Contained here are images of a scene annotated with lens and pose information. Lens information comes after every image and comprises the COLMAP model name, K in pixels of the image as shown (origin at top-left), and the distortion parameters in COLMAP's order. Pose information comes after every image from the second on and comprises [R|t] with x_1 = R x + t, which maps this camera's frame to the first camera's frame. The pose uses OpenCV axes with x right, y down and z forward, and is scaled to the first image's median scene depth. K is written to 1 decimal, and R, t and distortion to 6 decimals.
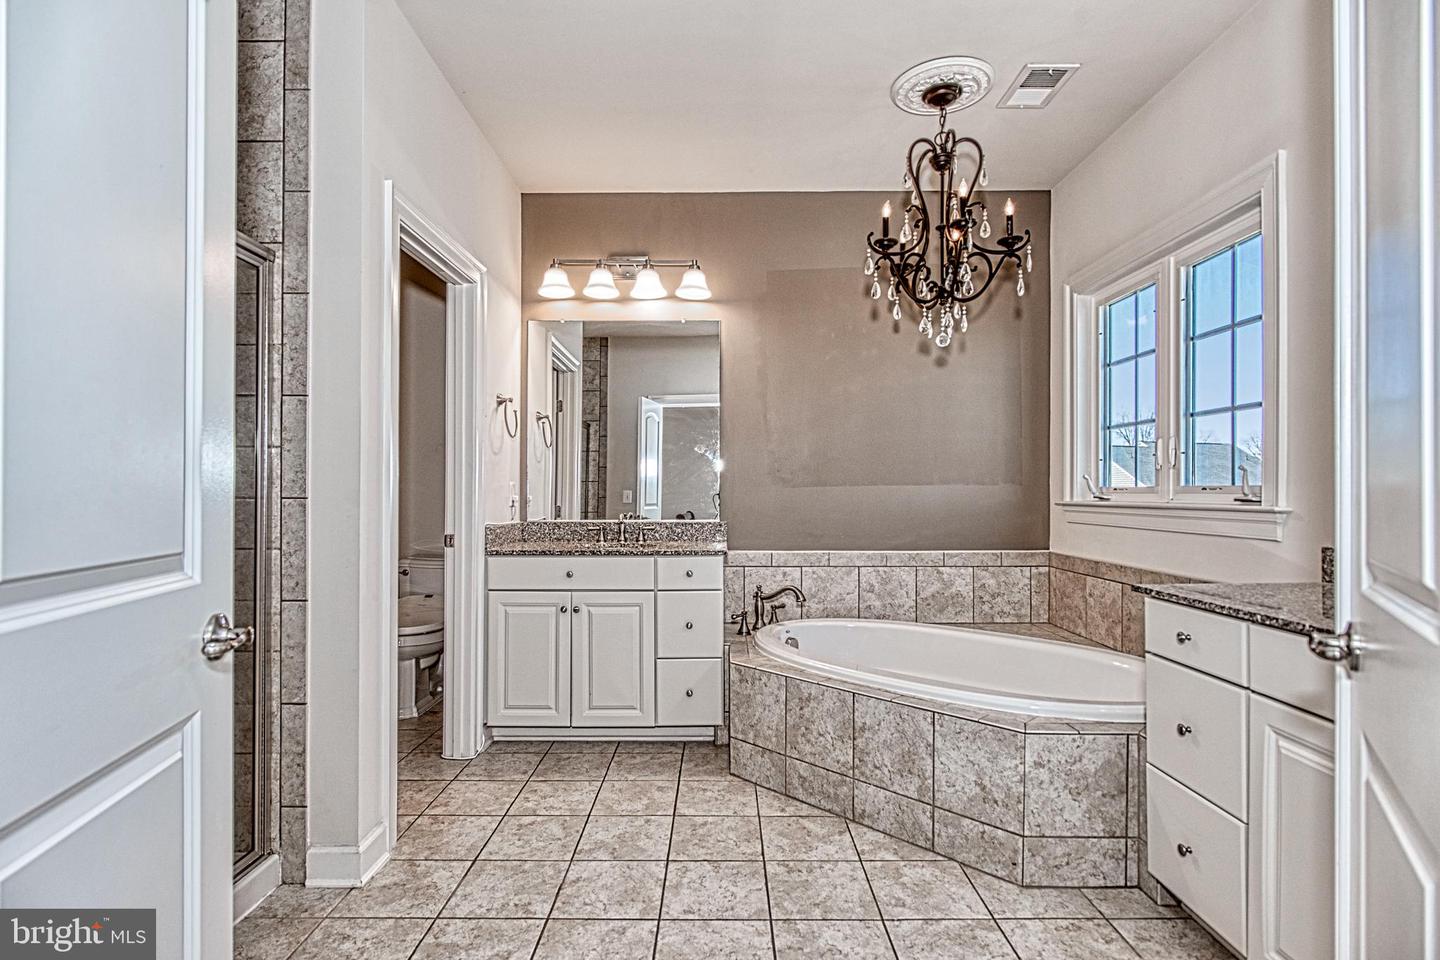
lens RADIAL K [[718.0, 0, 720.2], [0, 718.0, 491.1], [0, 0, 1]] dist [-0.002382, -0.000955]
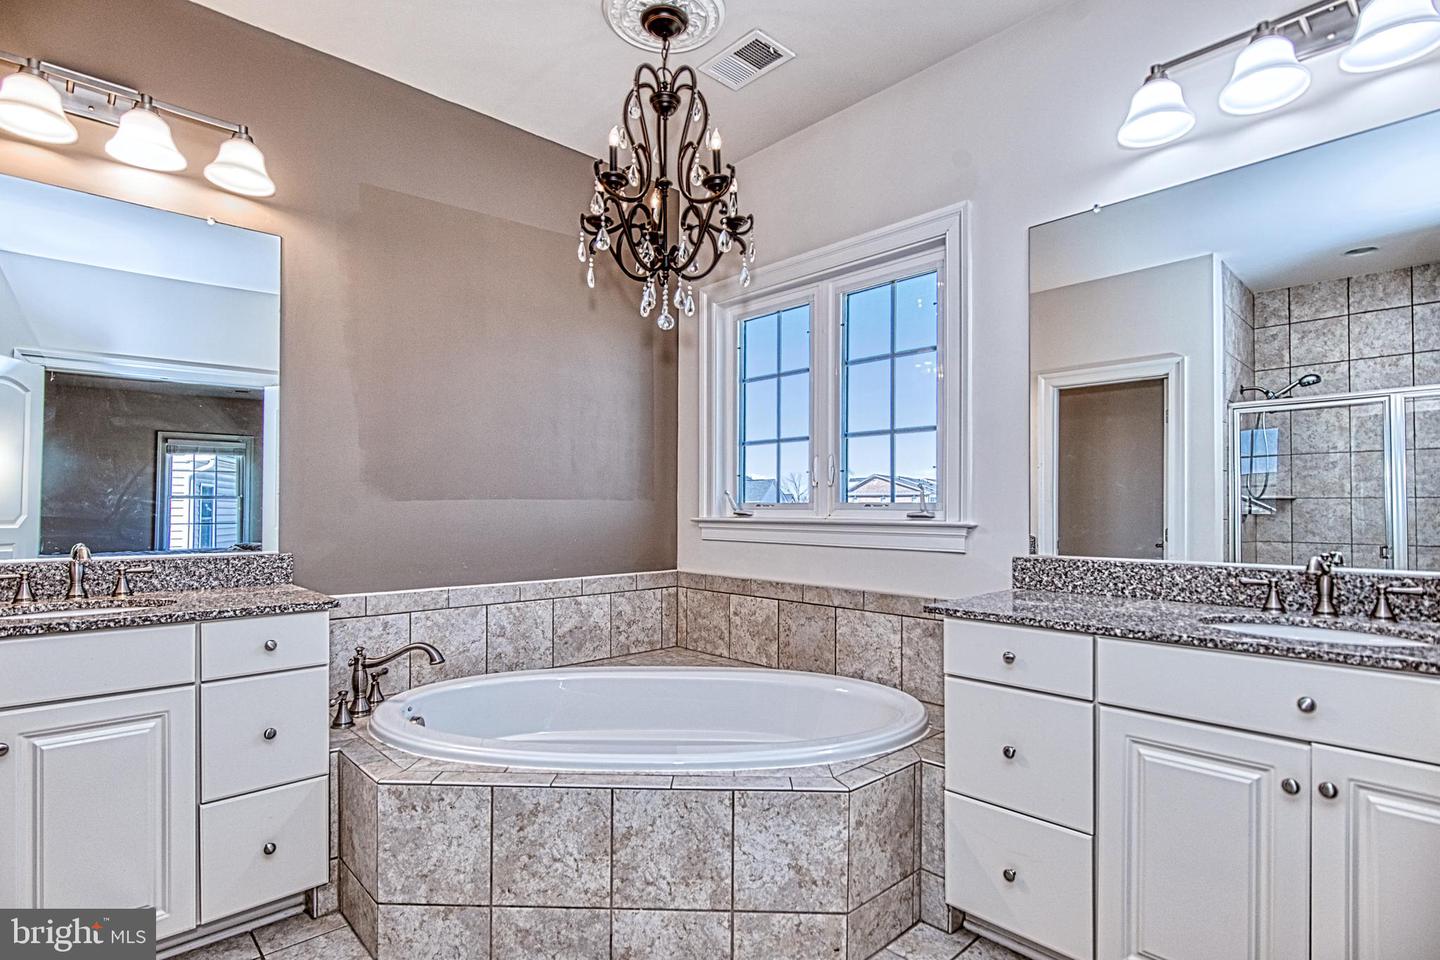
lens RADIAL K [[718.0, 0, 723.6], [0, 718.0, 506.6], [0, 0, 1]] dist [-0.002382, -0.000955]
pose [[0.727137, 0.004123, 0.686480, -0.178636], [-0.003280, 0.999991, -0.002532, 0.001505], [-0.686485, -0.000410, 0.727144, 0.321004]]
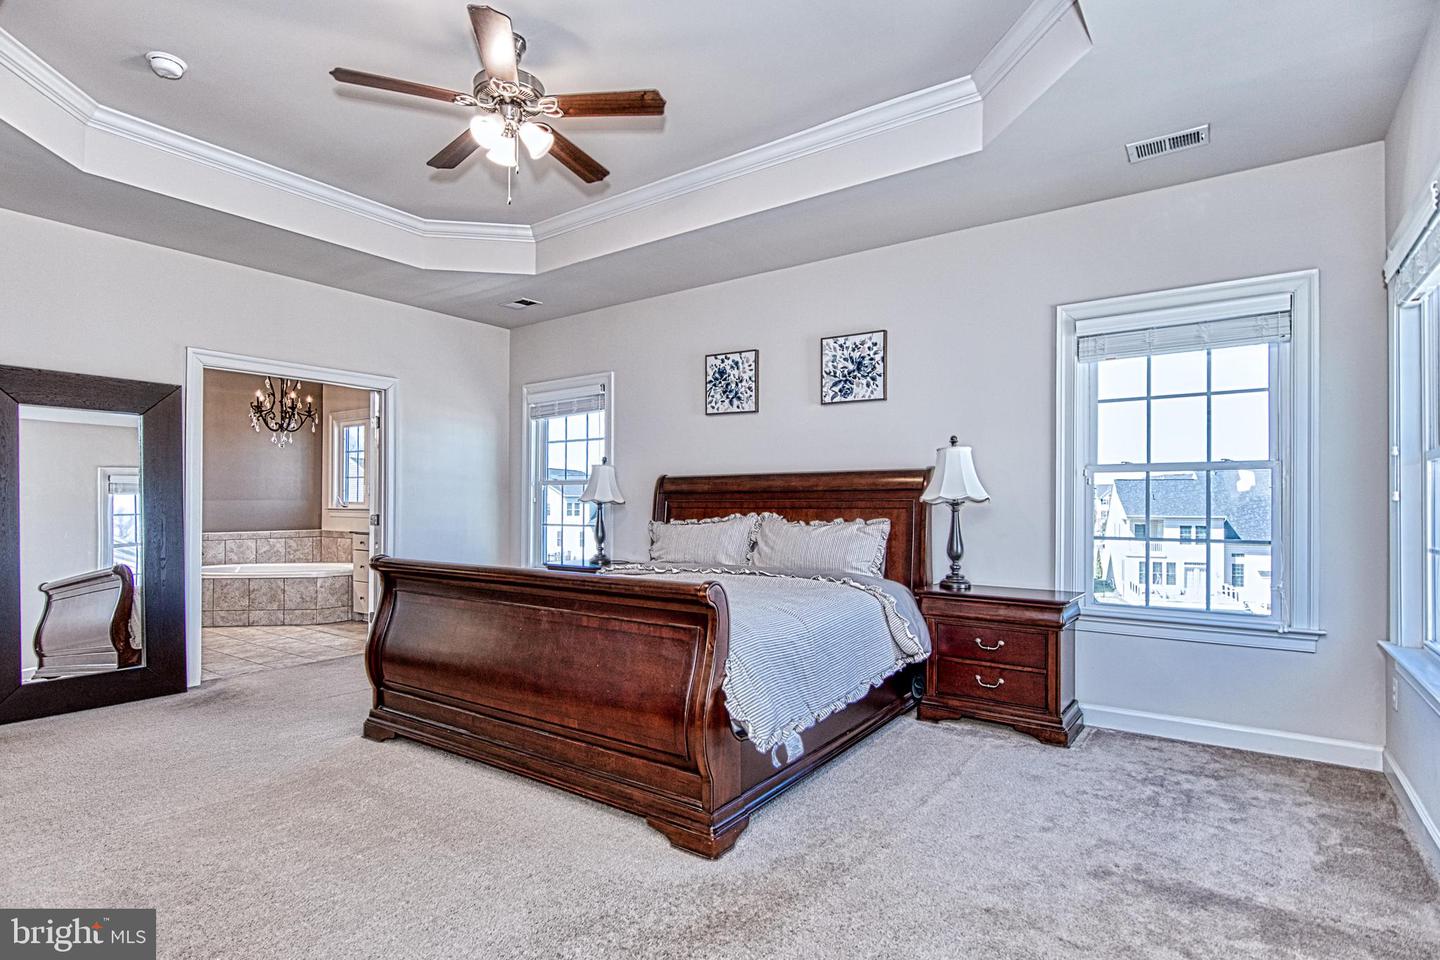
lens RADIAL K [[718.0, 0, 724.8], [0, 718.0, 498.1], [0, 0, 1]] dist [-0.002382, -0.000955]
pose [[0.575208, 0.006796, 0.817979, -0.787186], [-0.002921, 0.999976, -0.006254, -0.007169], [-0.818002, 0.001208, 0.575214, -1.597051]]
